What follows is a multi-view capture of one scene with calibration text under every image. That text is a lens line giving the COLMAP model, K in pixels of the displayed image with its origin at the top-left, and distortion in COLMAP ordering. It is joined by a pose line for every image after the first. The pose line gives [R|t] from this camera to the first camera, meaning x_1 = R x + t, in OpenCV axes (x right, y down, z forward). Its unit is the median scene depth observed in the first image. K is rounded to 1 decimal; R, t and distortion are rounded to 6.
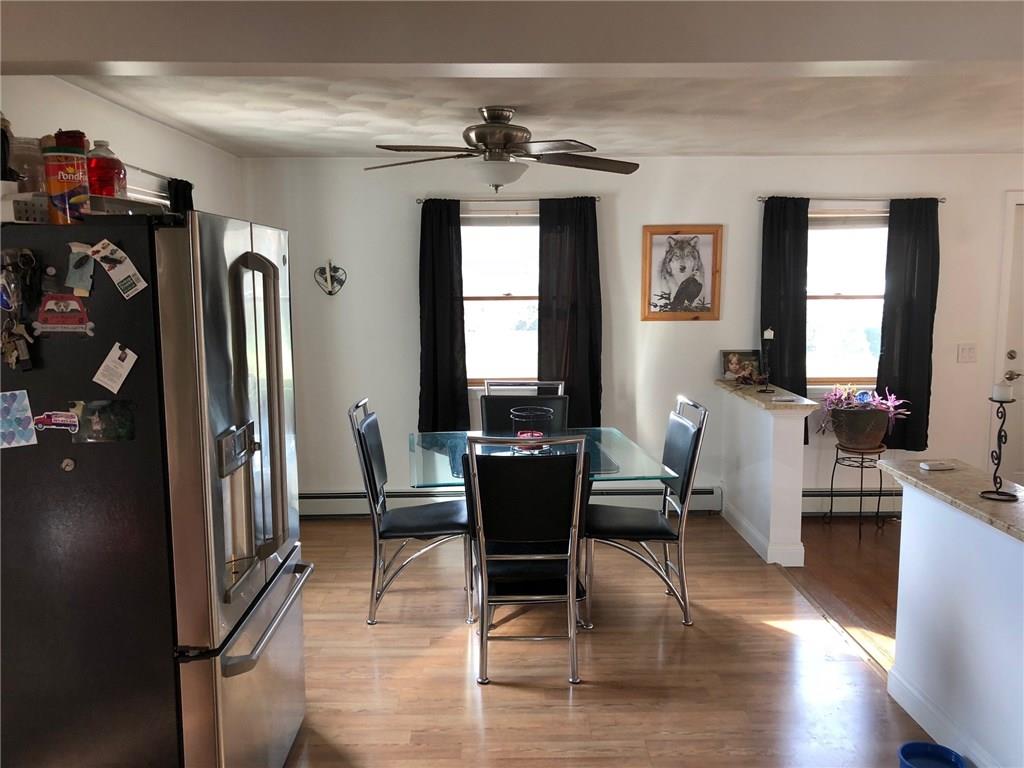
lens RADIAL K [[839.6, 0, 509.8], [0, 839.6, 381.0], [0, 0, 1]] dist [0.011691, -0.042240]
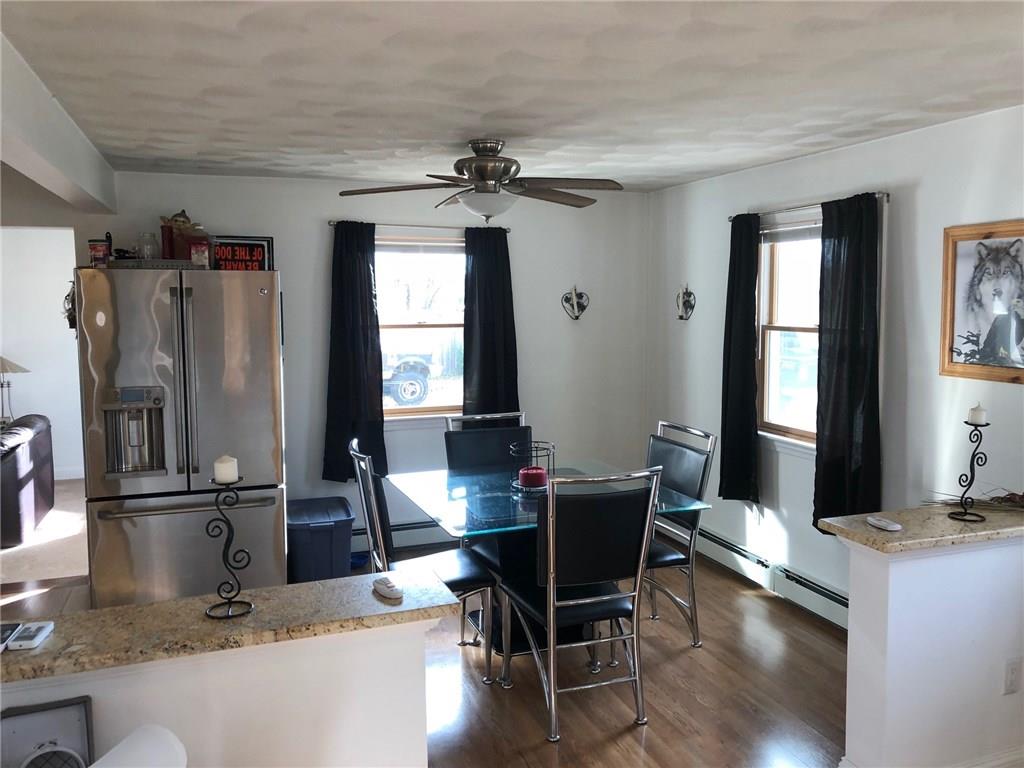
lens RADIAL K [[839.6, 0, 509.3], [0, 839.6, 384.7], [0, 0, 1]] dist [0.011691, -0.042240]
pose [[0.308521, 0.104758, -0.945432, 0.672503], [-0.112226, 0.990984, 0.073183, -0.075053], [0.944574, 0.083523, 0.317496, 0.489357]]
